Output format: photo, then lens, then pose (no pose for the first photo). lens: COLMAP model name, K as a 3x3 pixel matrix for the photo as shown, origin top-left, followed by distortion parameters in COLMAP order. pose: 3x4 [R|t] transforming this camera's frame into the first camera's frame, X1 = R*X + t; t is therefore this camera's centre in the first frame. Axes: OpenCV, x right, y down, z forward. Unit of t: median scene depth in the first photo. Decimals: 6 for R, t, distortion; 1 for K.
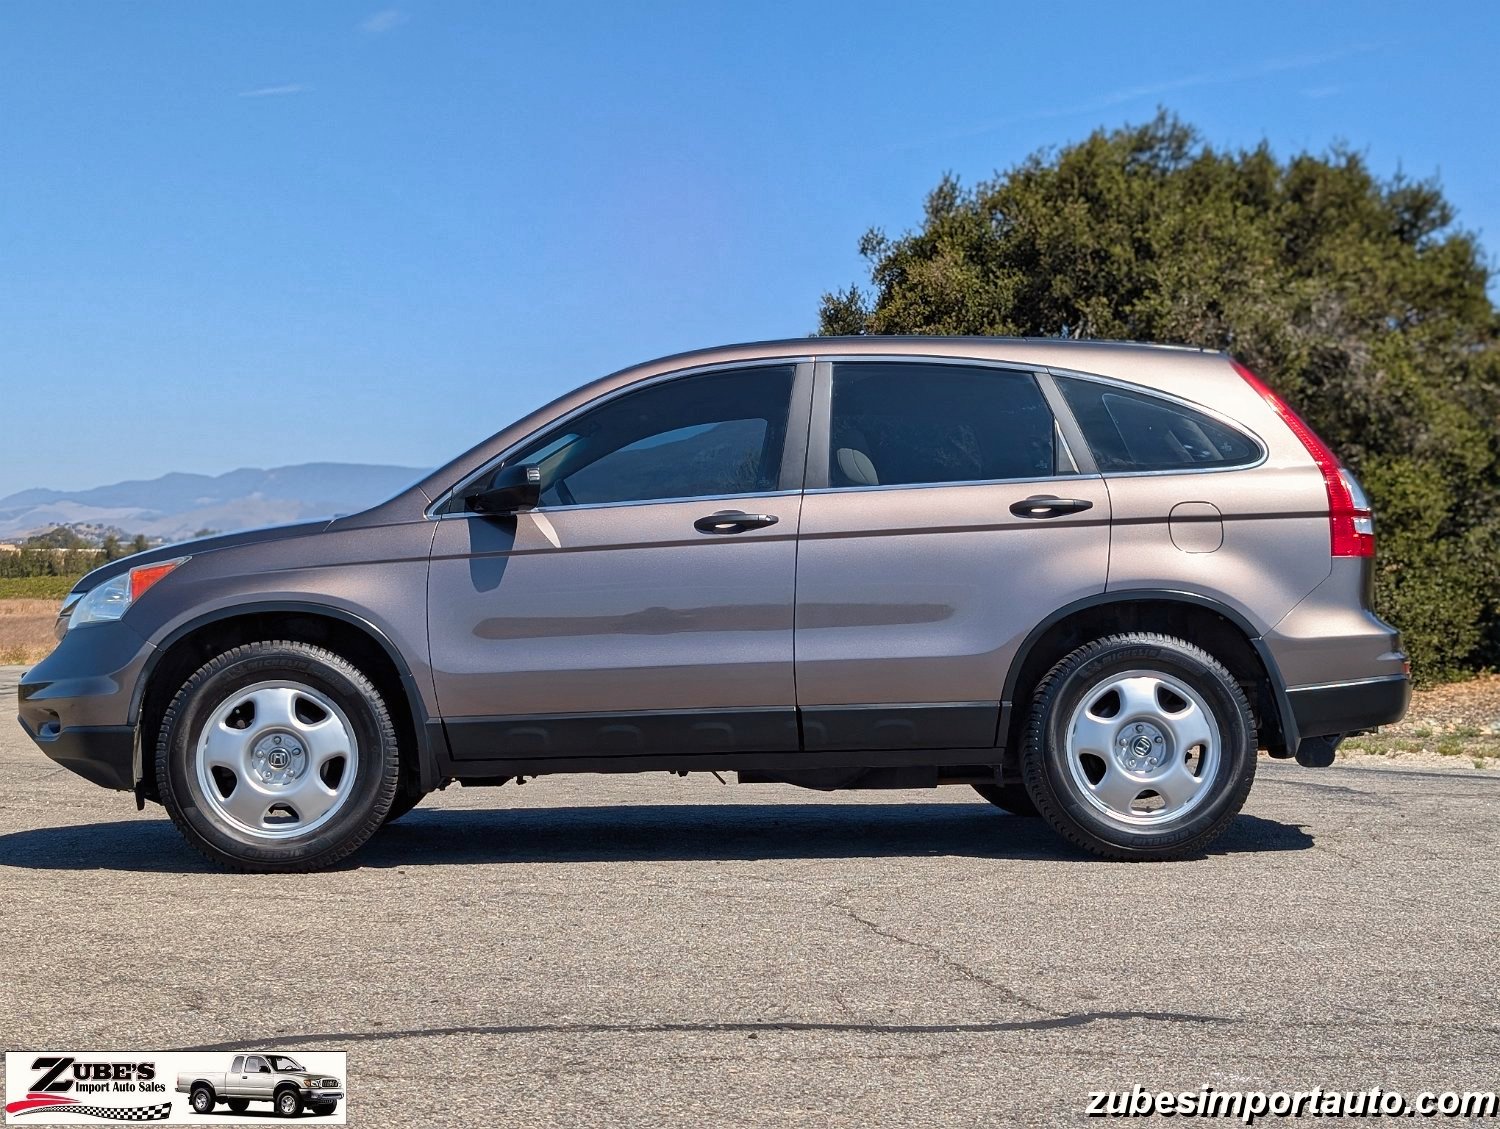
lens RADIAL K [[2097.9, 0, 766.1], [0, 2097.9, 565.3], [0, 0, 1]] dist [0.194201, -0.794605]
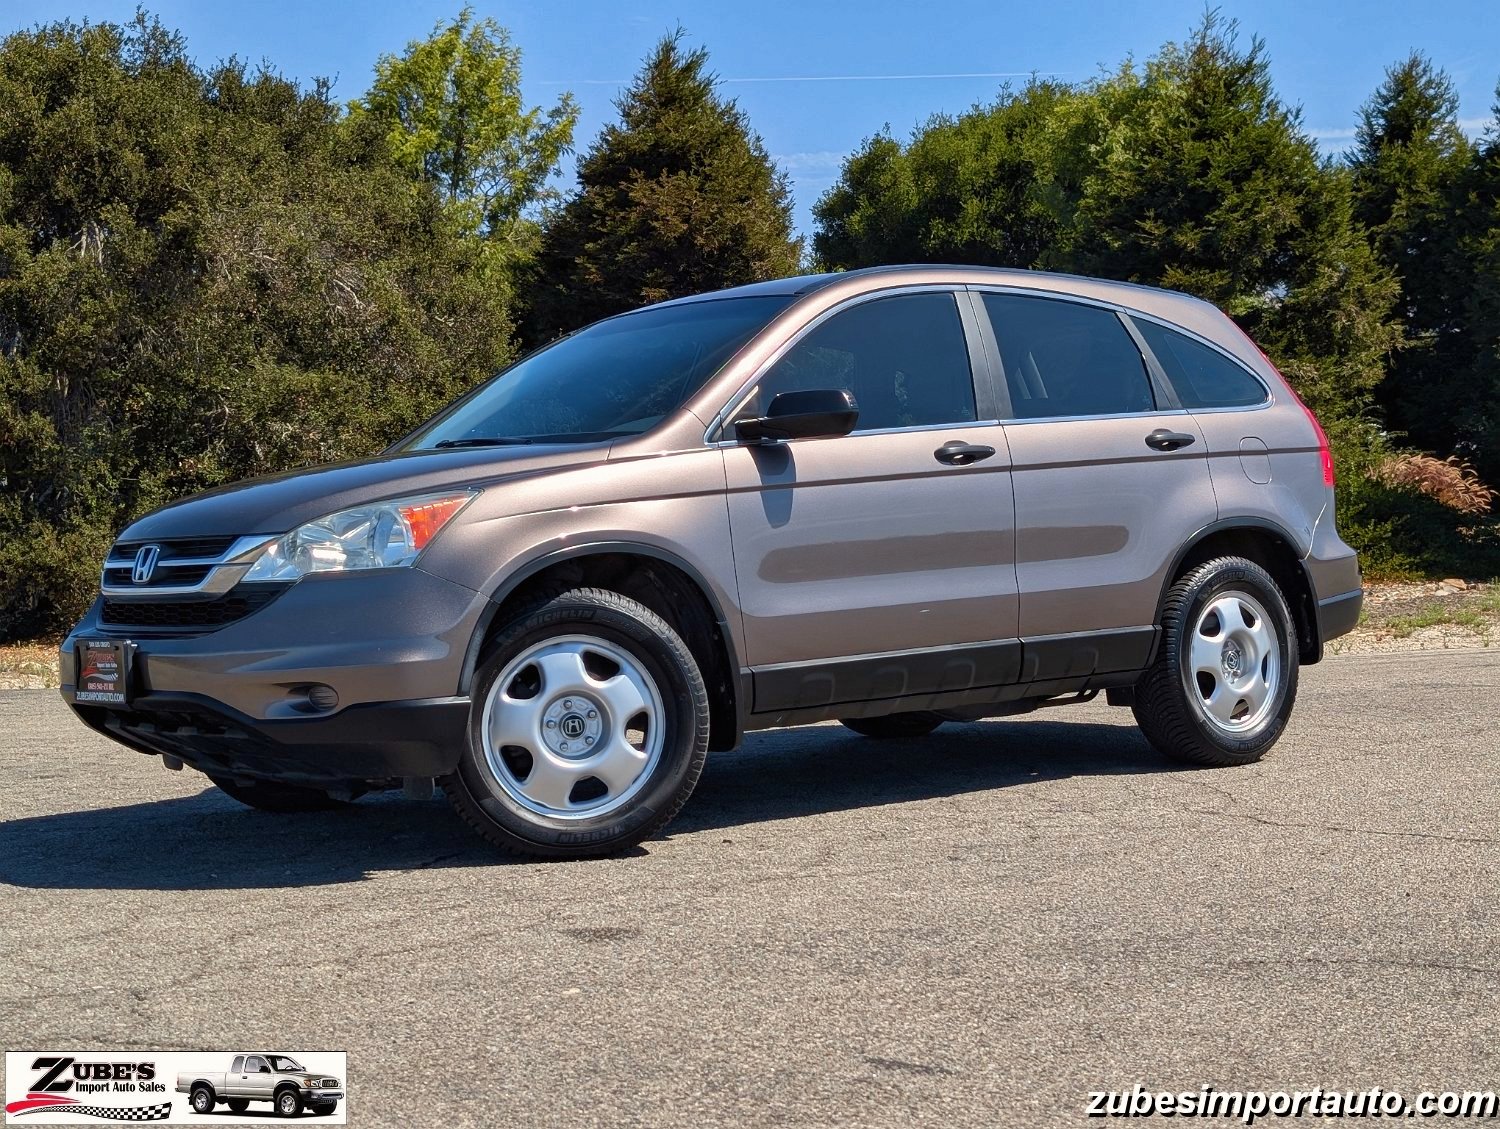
lens RADIAL K [[2090.9, 0, 764.1], [0, 2090.9, 560.0], [0, 0, 1]] dist [0.201103, -0.791255]
pose [[0.800186, -0.022445, 0.599331, -0.668939], [0.001873, 0.999388, 0.034927, -0.004831], [-0.599748, -0.026825, 0.799739, 0.272572]]
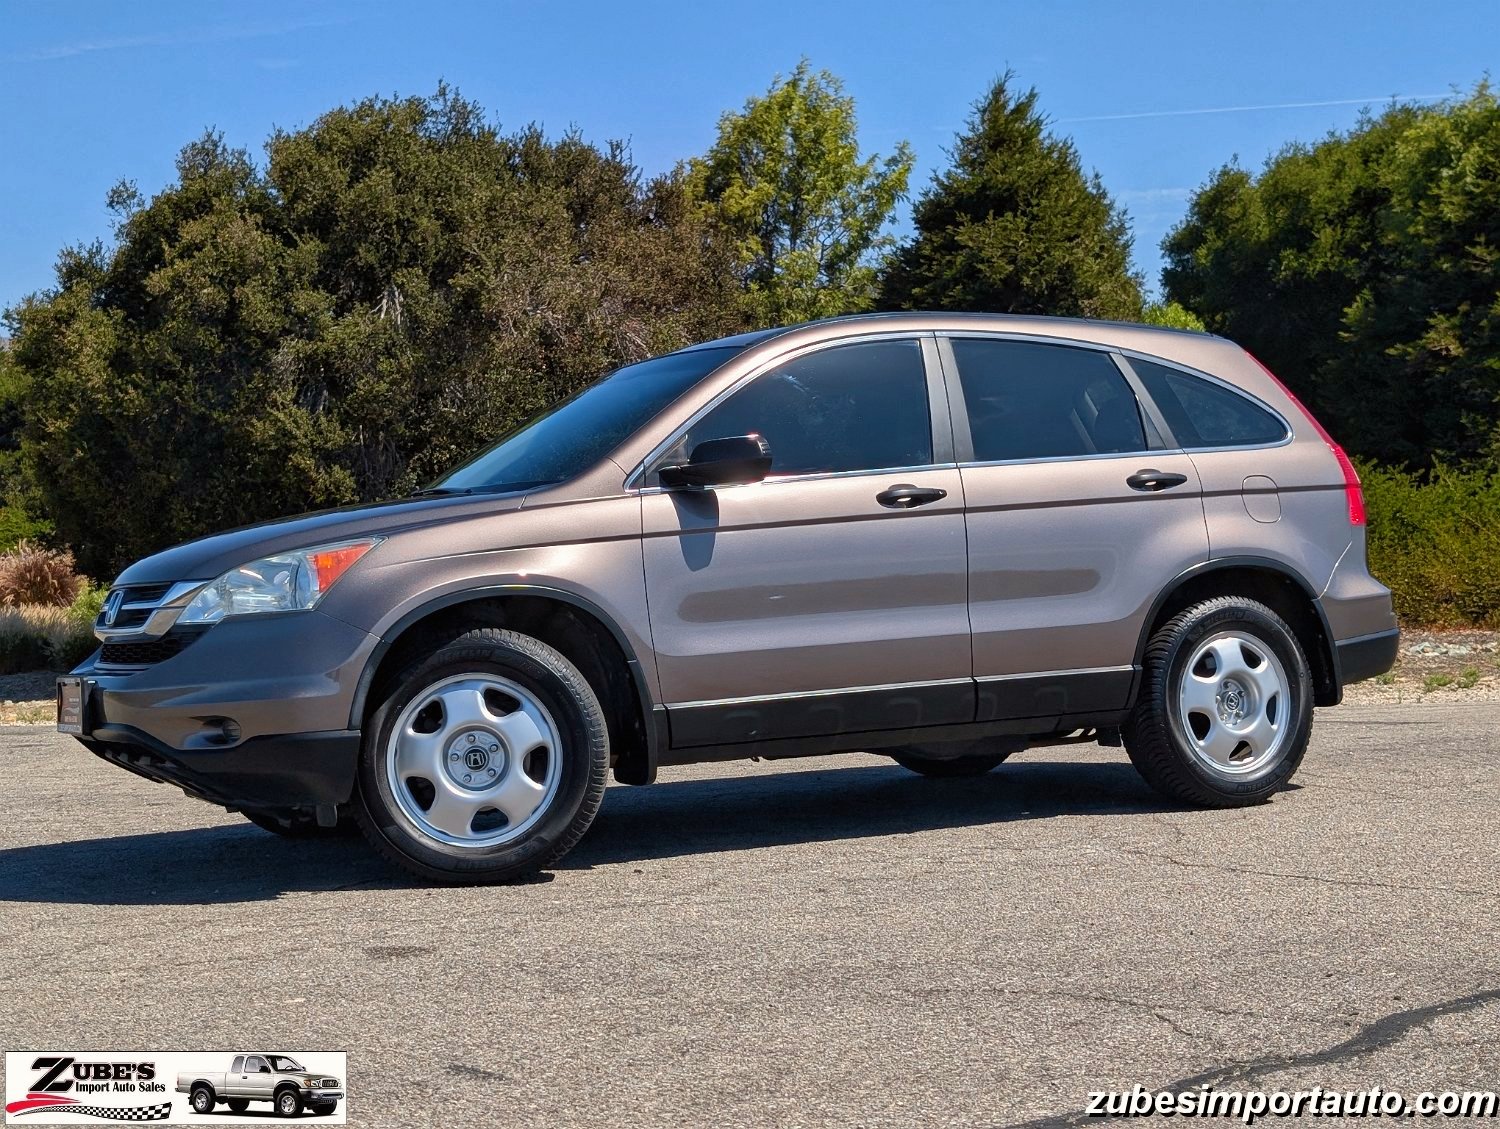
lens RADIAL K [[2097.9, 0, 766.1], [0, 2097.9, 565.3], [0, 0, 1]] dist [0.194201, -0.794605]
pose [[0.894992, -0.017897, 0.445722, -0.517743], [0.012163, 0.999802, 0.015722, -0.004009], [-0.445915, -0.008650, 0.895033, 0.135625]]
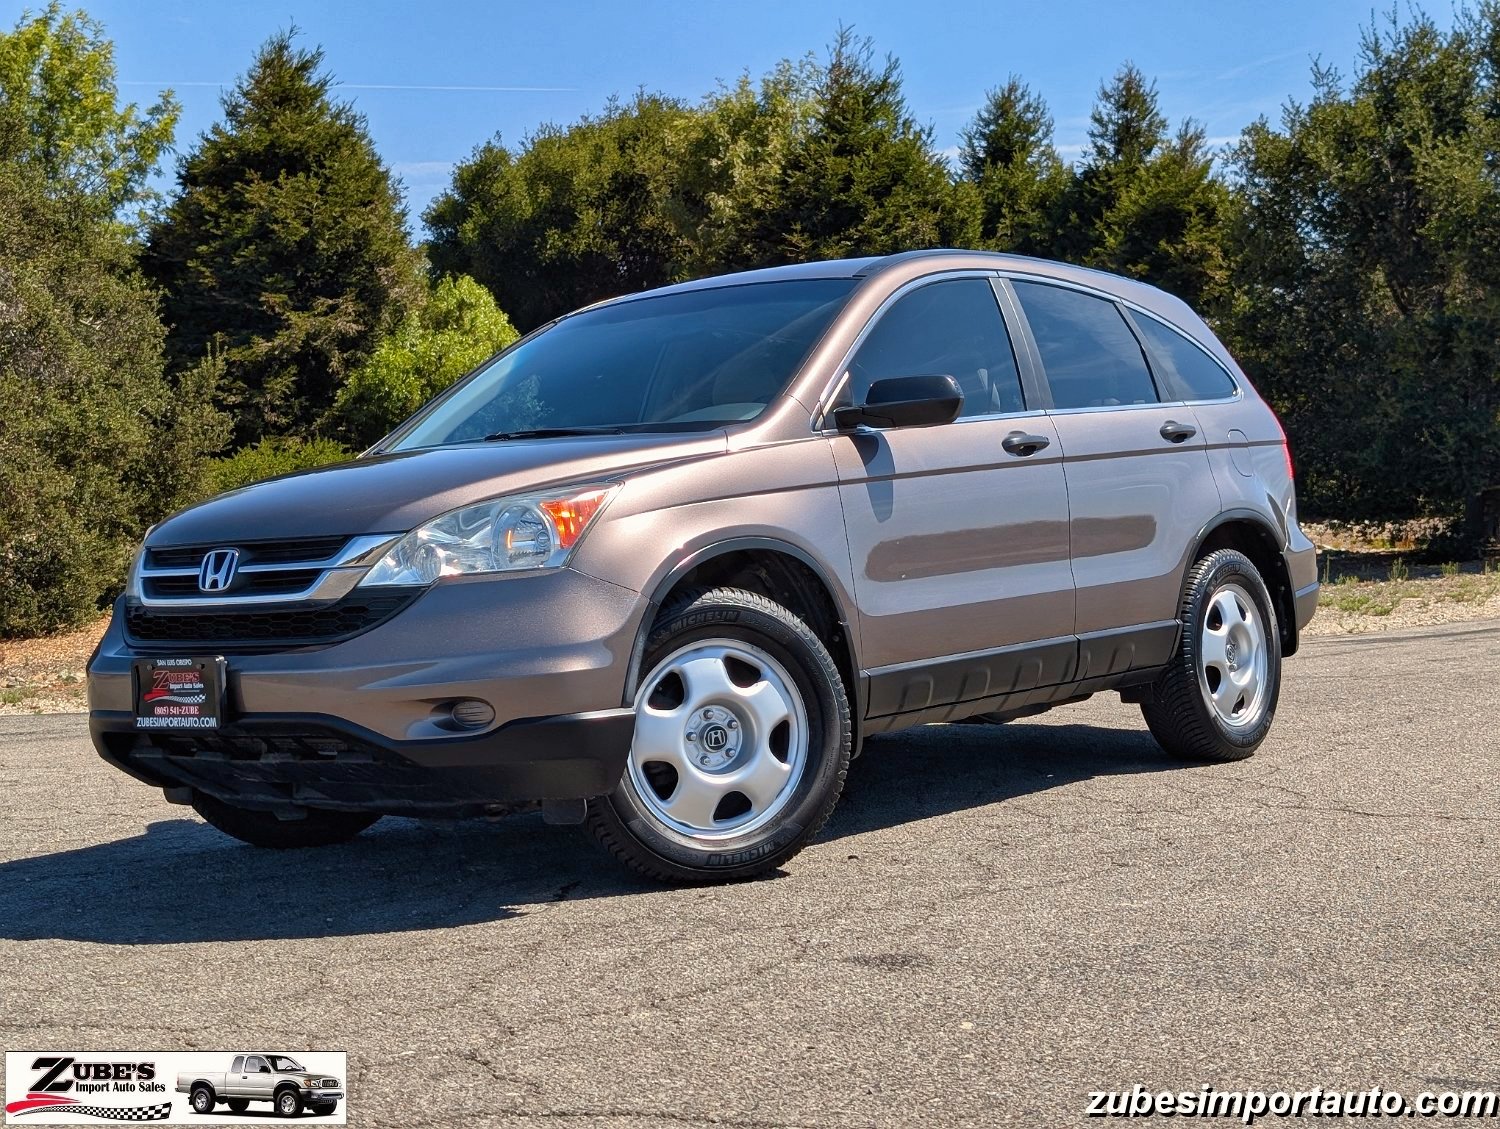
lens RADIAL K [[2090.9, 0, 764.1], [0, 2090.9, 560.0], [0, 0, 1]] dist [0.201103, -0.791255]
pose [[0.663719, -0.030135, 0.747374, -0.789907], [0.011796, 0.999486, 0.029826, 0.002230], [-0.747889, -0.010980, 0.663733, 0.459333]]
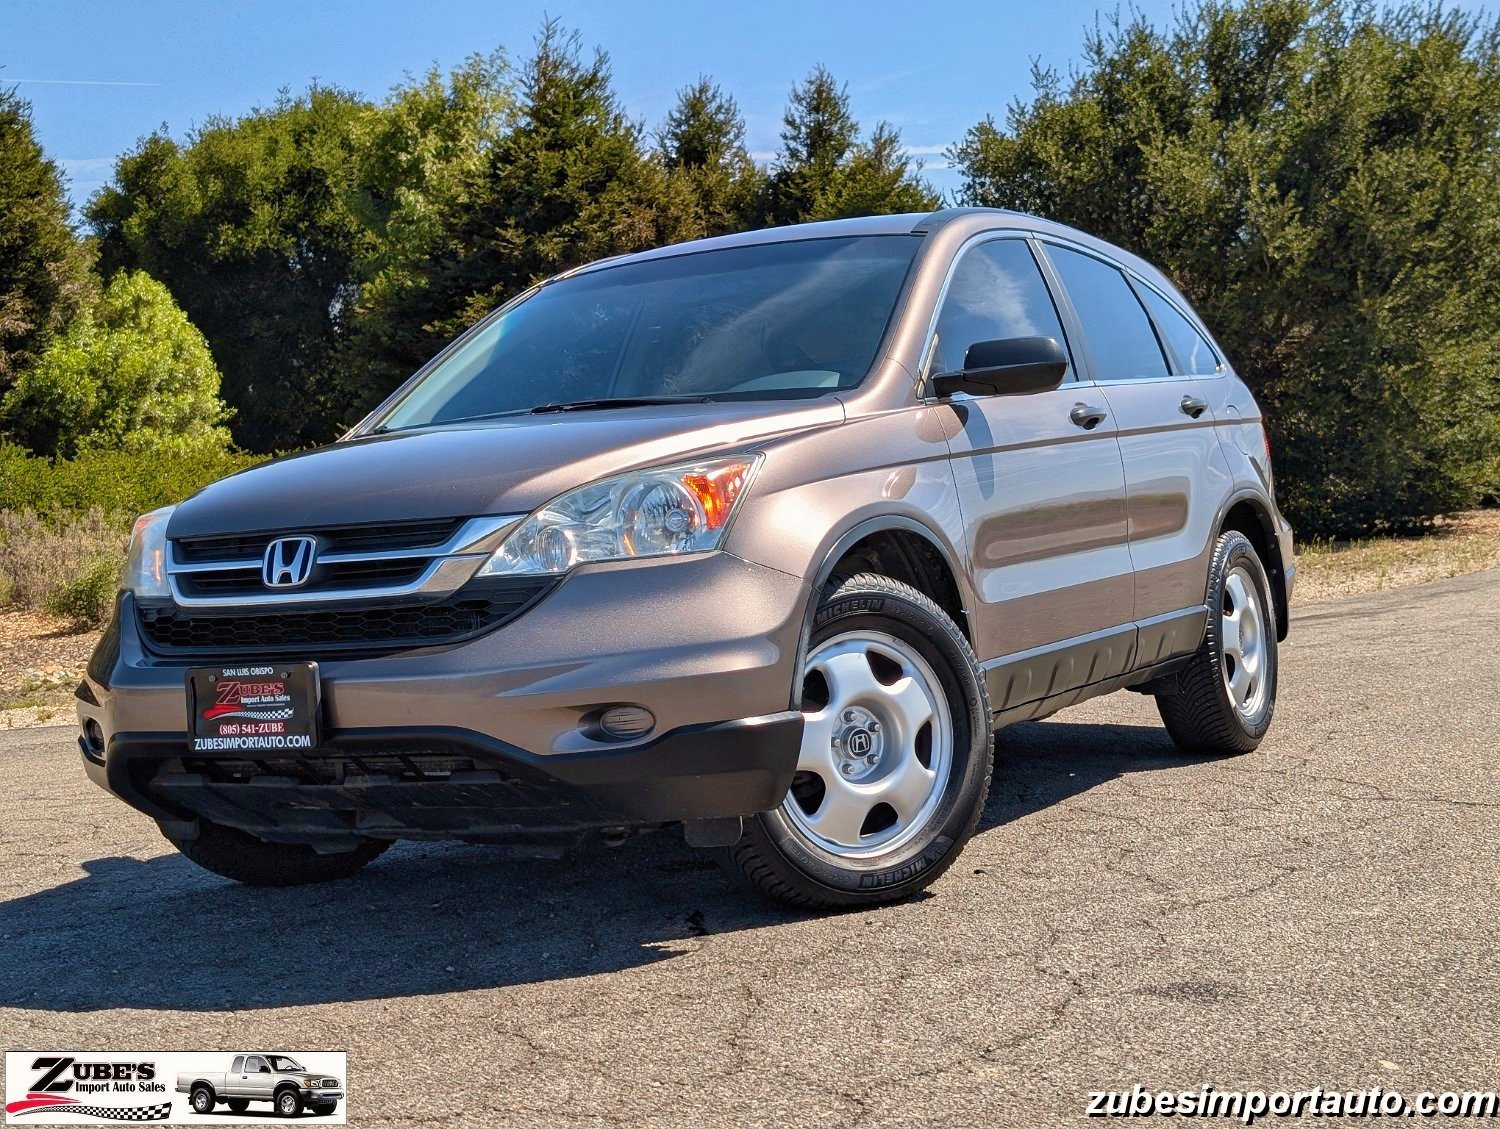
lens RADIAL K [[2097.9, 0, 766.1], [0, 2097.9, 565.3], [0, 0, 1]] dist [0.194201, -0.794605]
pose [[0.534361, -0.040002, 0.844310, -0.818197], [0.023710, 0.999196, 0.032334, 0.009828], [-0.844924, 0.002740, 0.534879, 0.640766]]
